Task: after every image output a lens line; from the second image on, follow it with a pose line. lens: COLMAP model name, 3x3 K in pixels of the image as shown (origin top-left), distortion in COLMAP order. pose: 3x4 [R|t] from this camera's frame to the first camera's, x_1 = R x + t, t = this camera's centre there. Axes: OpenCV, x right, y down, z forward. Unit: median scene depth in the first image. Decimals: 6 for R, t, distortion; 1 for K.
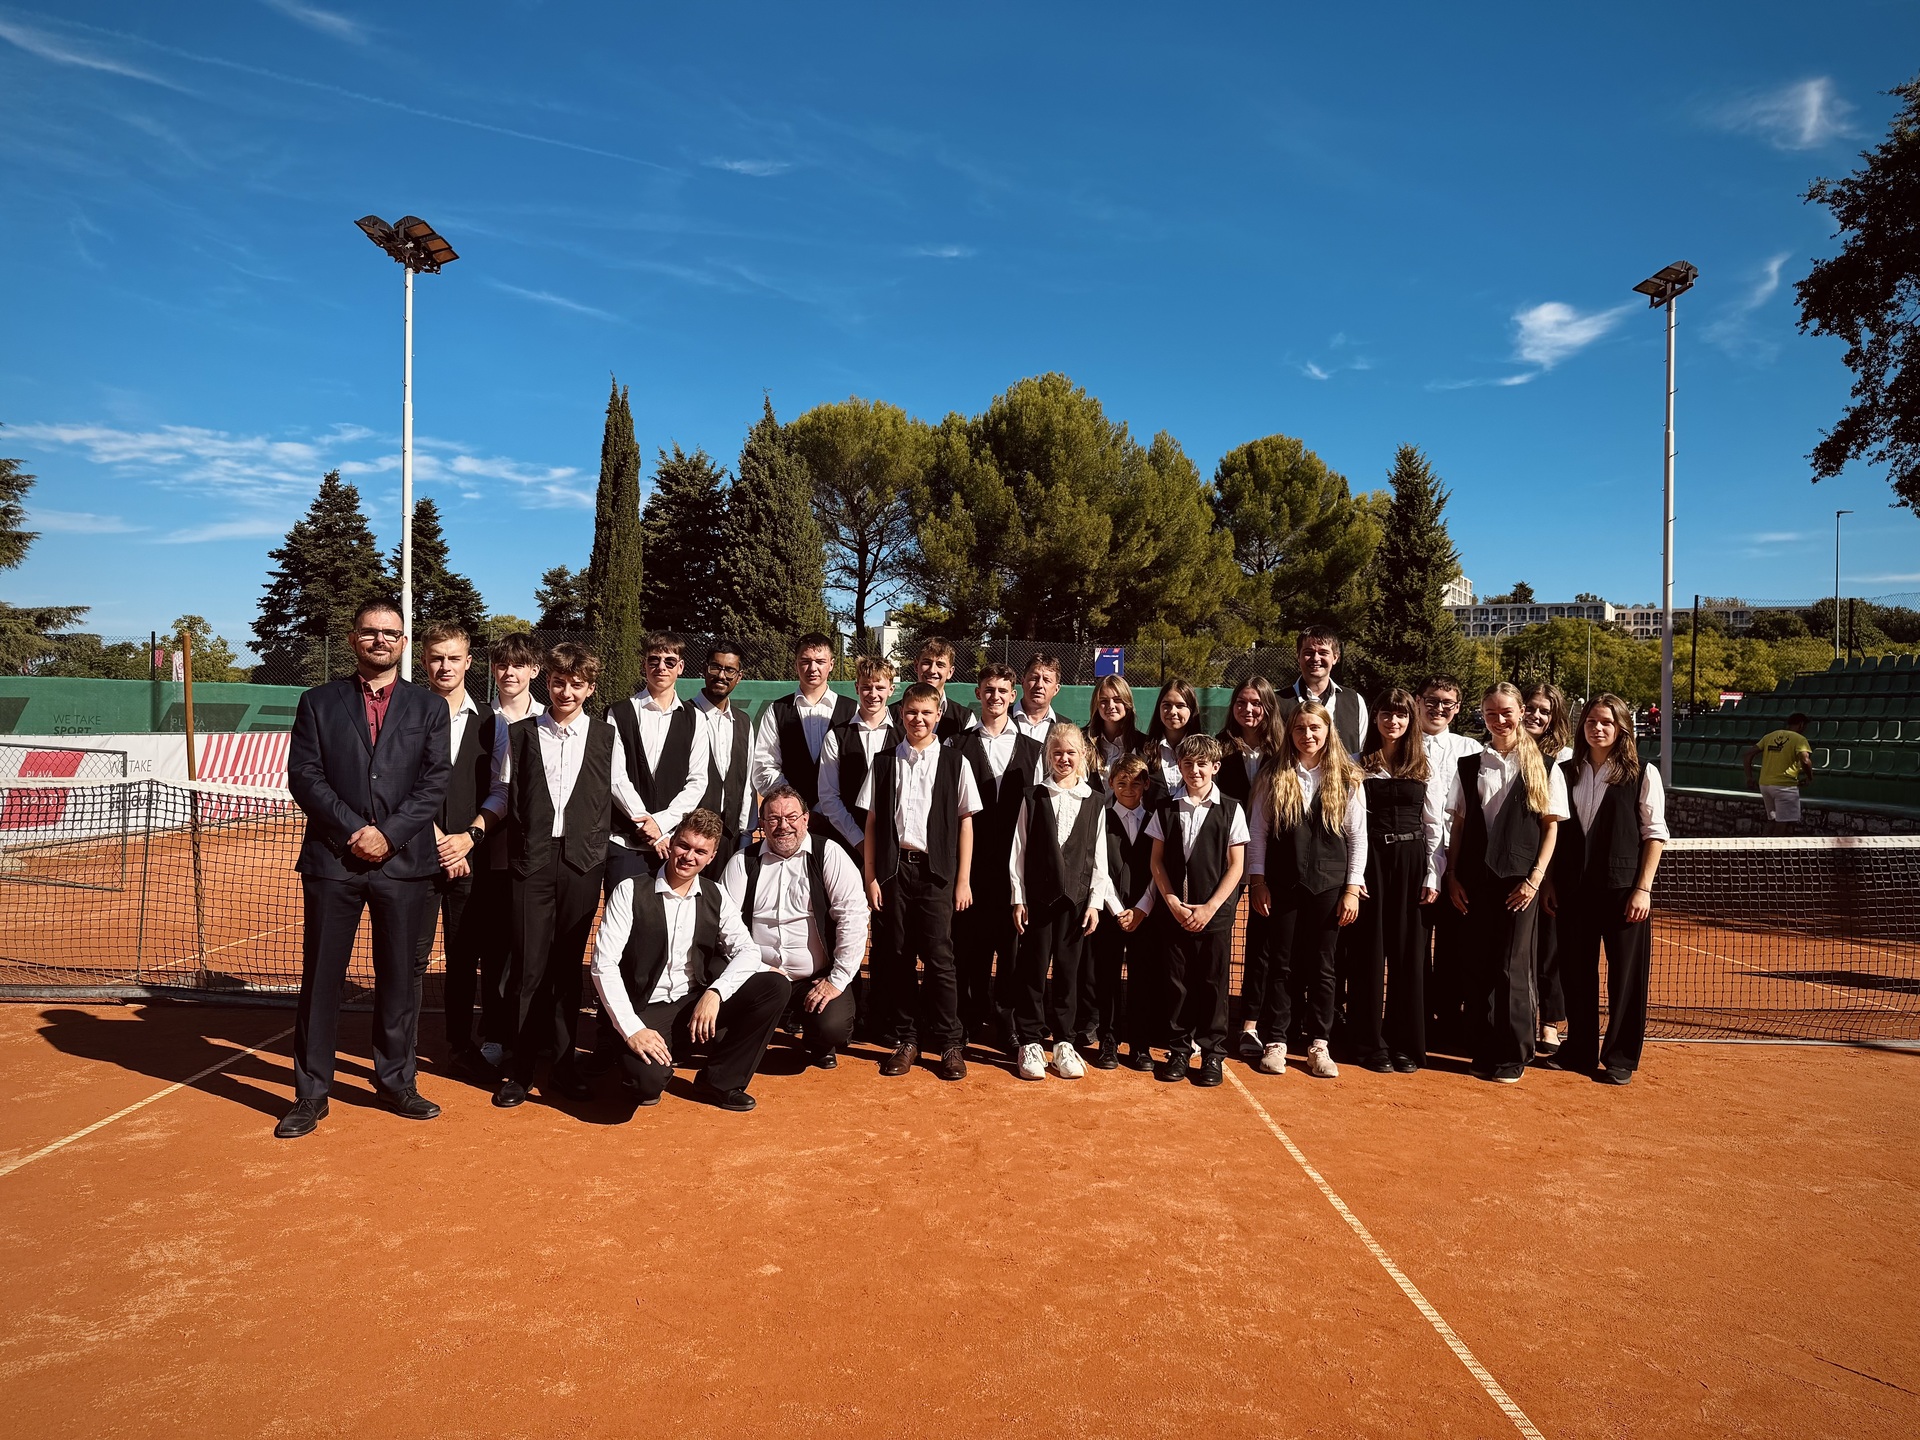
lens RADIAL K [[1314.7, 0, 966.4], [0, 1314.7, 727.1], [0, 0, 1]] dist [-0.030977, -0.005098]
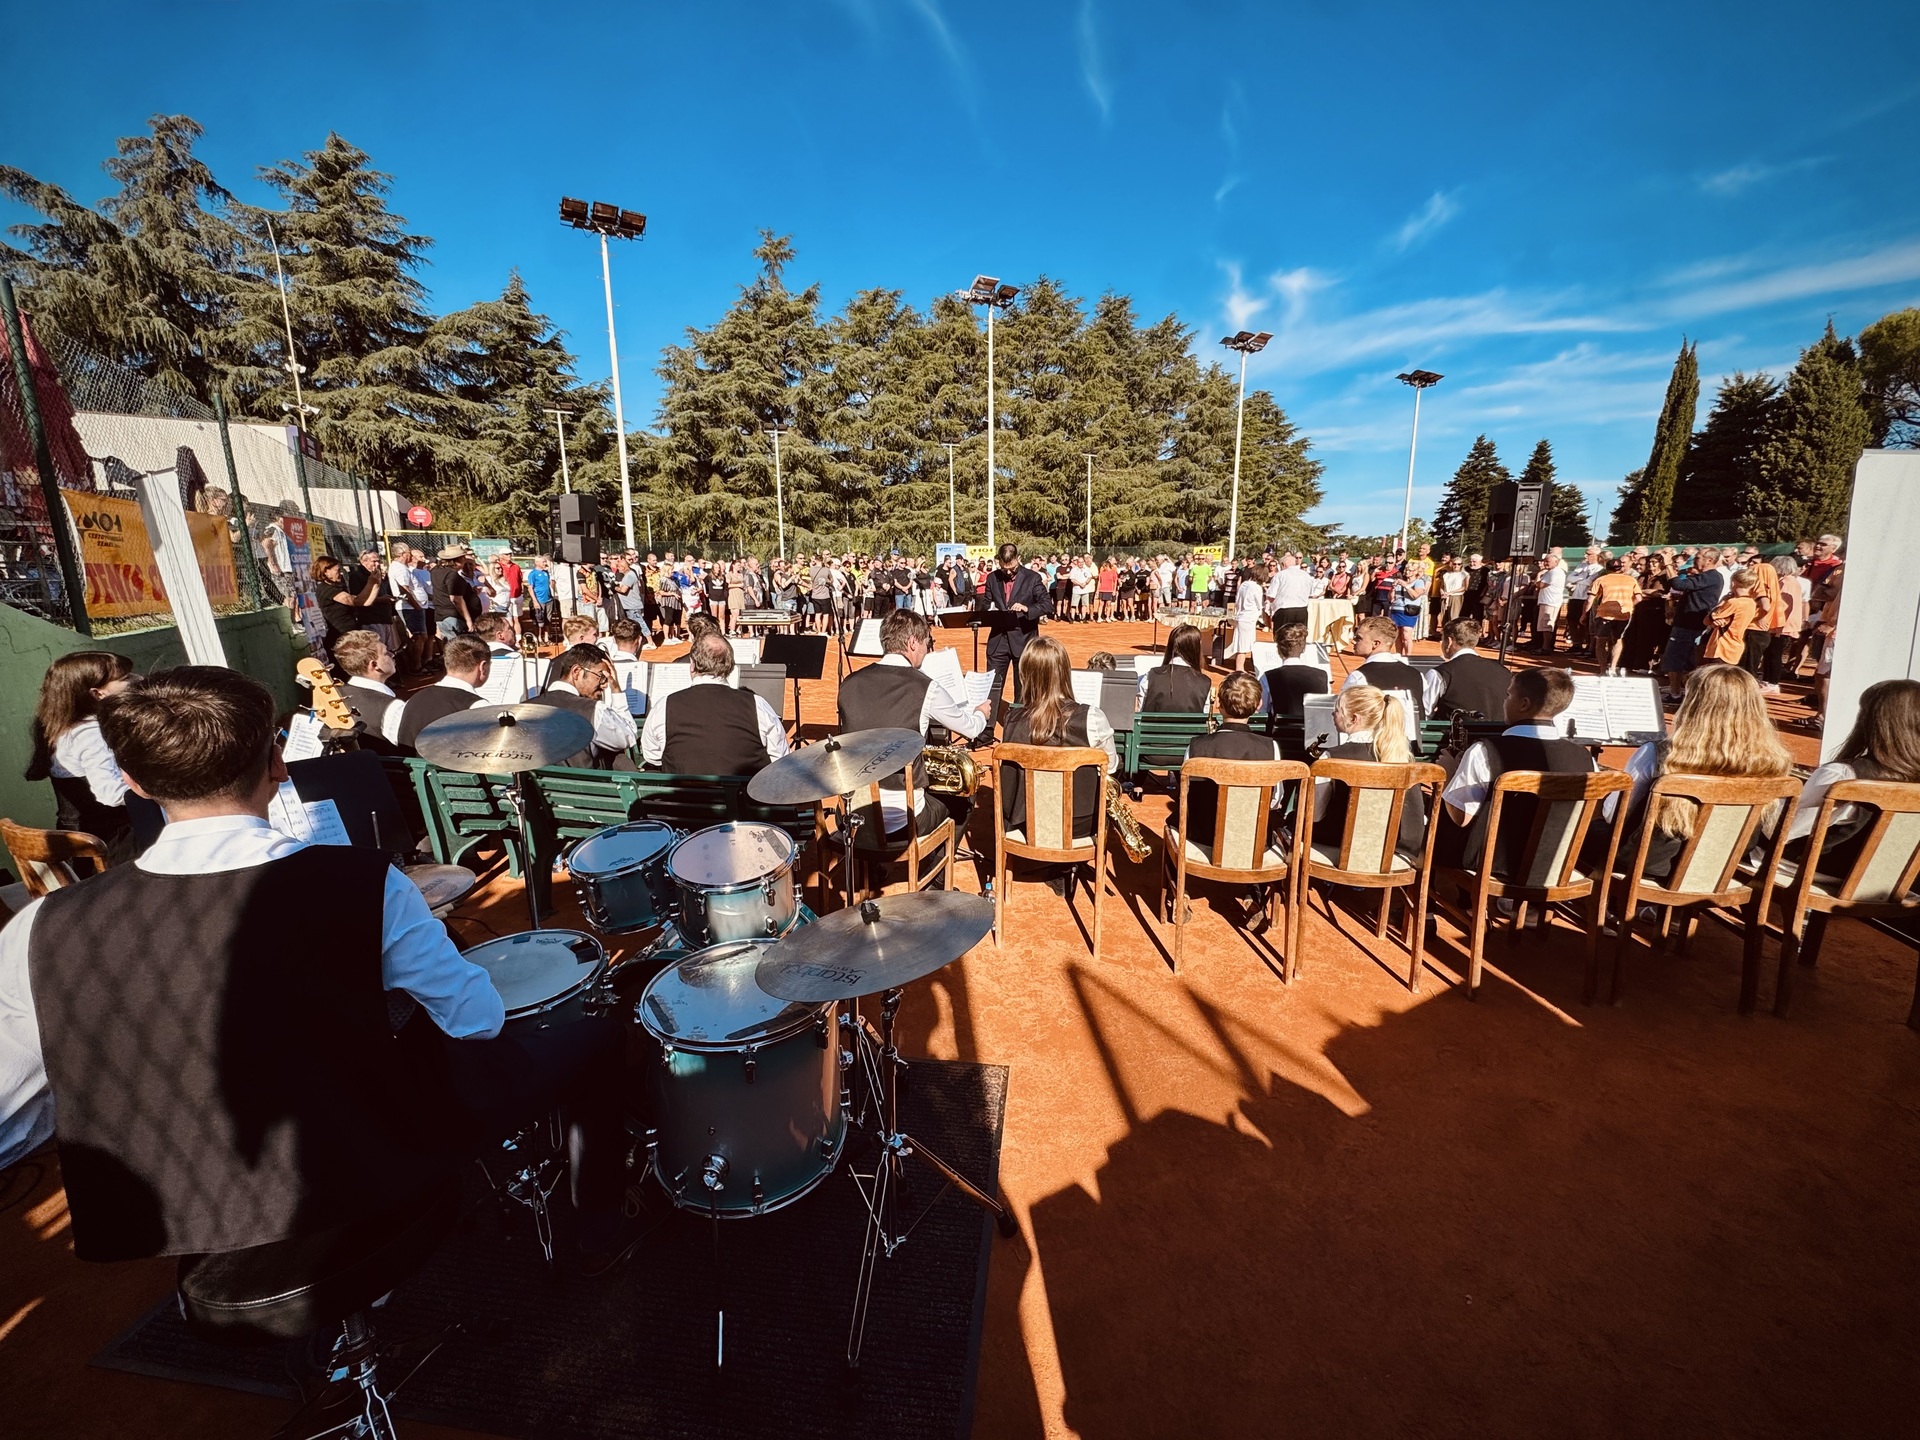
lens RADIAL K [[760.6, 0, 956.2], [0, 760.6, 731.1], [0, 0, 1]] dist [0.000643, 0.000214]
pose [[0.448685, 0.163148, -0.878672, 0.202289], [0.008963, 0.982325, 0.186970, 0.008994], [0.893645, -0.091766, 0.439292, -0.185864]]
